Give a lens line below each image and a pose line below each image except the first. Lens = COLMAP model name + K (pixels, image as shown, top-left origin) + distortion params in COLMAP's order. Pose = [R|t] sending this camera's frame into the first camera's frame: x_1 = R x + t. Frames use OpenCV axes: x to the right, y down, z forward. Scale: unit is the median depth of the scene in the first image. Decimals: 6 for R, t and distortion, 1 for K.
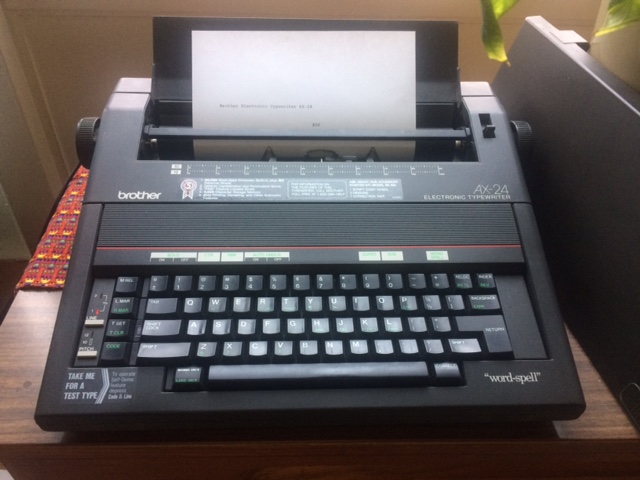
lens RADIAL K [[535.3, 0, 320.0], [0, 535.3, 240.0], [0, 0, 1]] dist [0.096618, -0.134396]
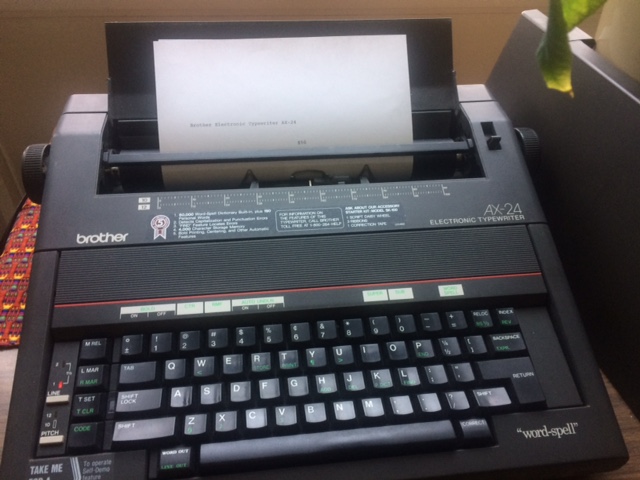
lens RADIAL K [[535.3, 0, 320.0], [0, 535.3, 240.0], [0, 0, 1]] dist [0.096618, -0.134396]
pose [[0.996630, -0.053249, 0.062390, -0.047891], [0.051652, 0.998302, 0.026947, -0.089478], [-0.063719, -0.023633, 0.997688, 0.132396]]
